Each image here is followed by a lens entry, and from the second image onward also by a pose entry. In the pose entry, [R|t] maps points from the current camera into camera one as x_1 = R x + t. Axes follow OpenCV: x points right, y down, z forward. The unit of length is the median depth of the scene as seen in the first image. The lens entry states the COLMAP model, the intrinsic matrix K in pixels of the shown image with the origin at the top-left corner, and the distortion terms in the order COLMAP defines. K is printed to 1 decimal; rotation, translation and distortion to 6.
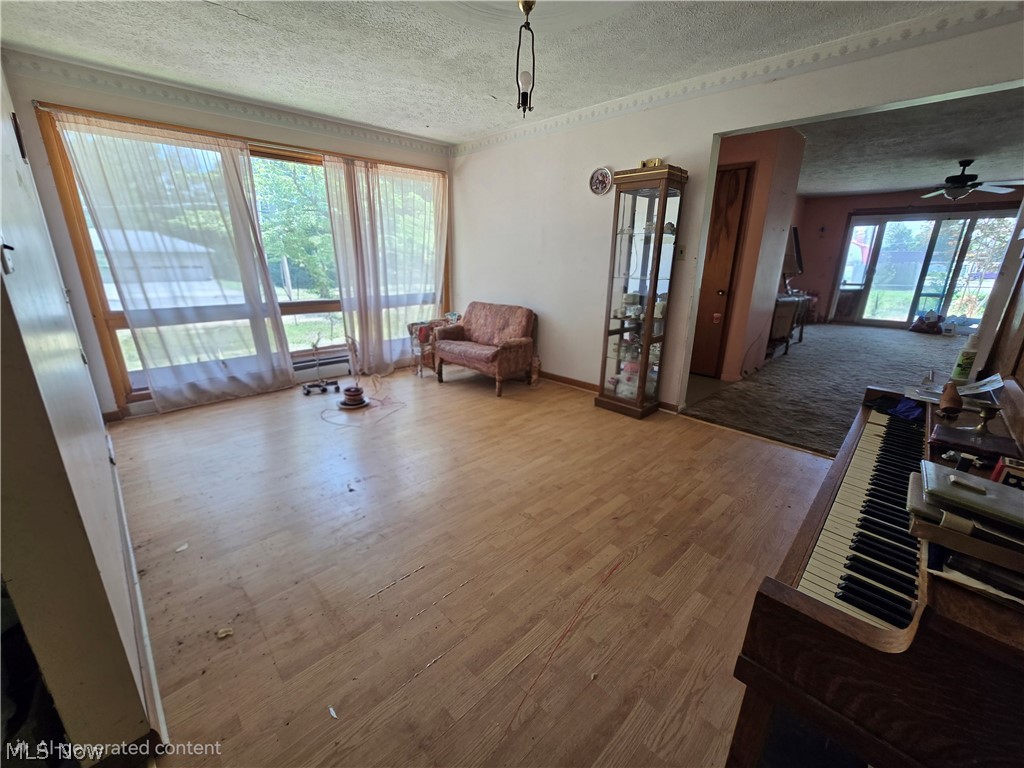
lens RADIAL K [[417.4, 0, 509.8], [0, 417.4, 383.9], [0, 0, 1]] dist [-0.001759, -0.000163]
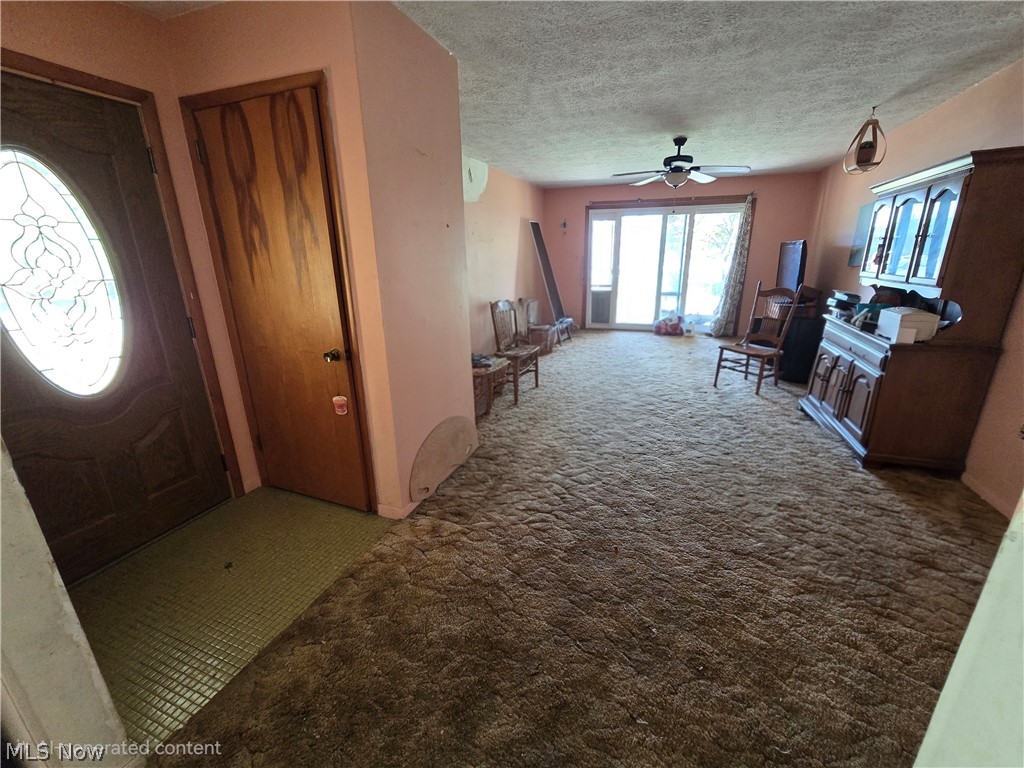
lens RADIAL K [[417.4, 0, 509.9], [0, 417.4, 380.4], [0, 0, 1]] dist [-0.001759, -0.000163]
pose [[0.910458, -0.146100, 0.386938, 0.298629], [0.146124, 0.988825, 0.029532, -0.104239], [-0.386929, 0.029653, 0.921633, 0.284965]]
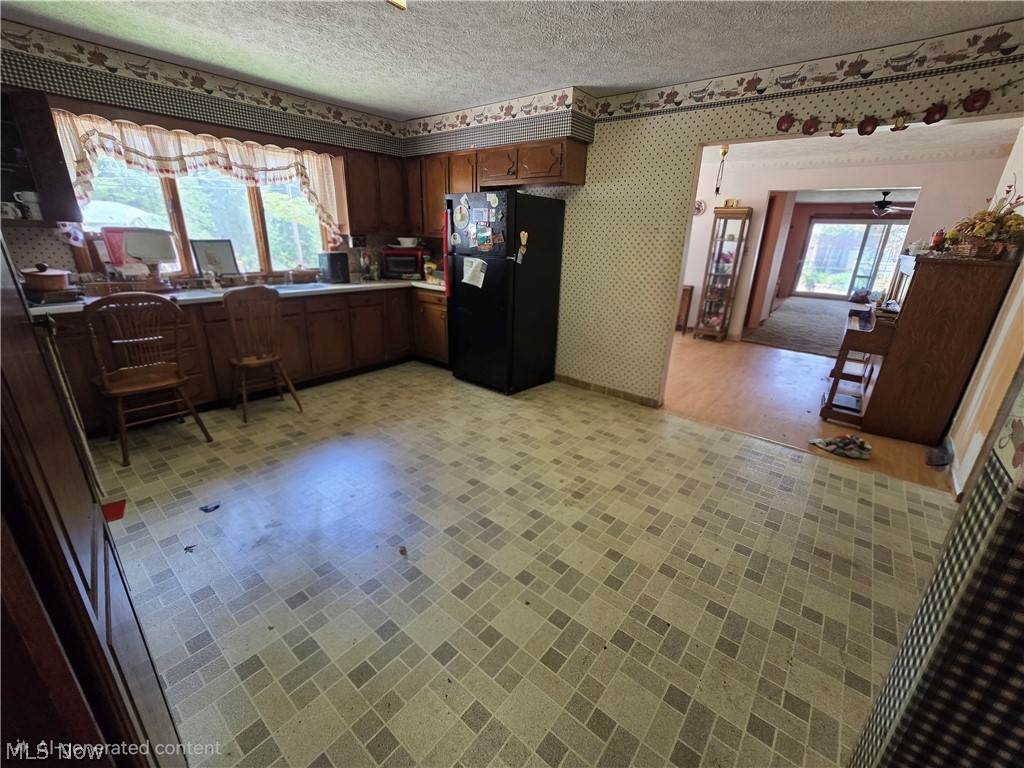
lens RADIAL K [[417.4, 0, 517.5], [0, 417.4, 385.3], [0, 0, 1]] dist [-0.001759, -0.000163]
pose [[0.993695, -0.019191, 0.110459, -0.362399], [0.013738, 0.998659, 0.049923, 0.076924], [-0.111269, -0.048091, 0.992626, -0.336412]]
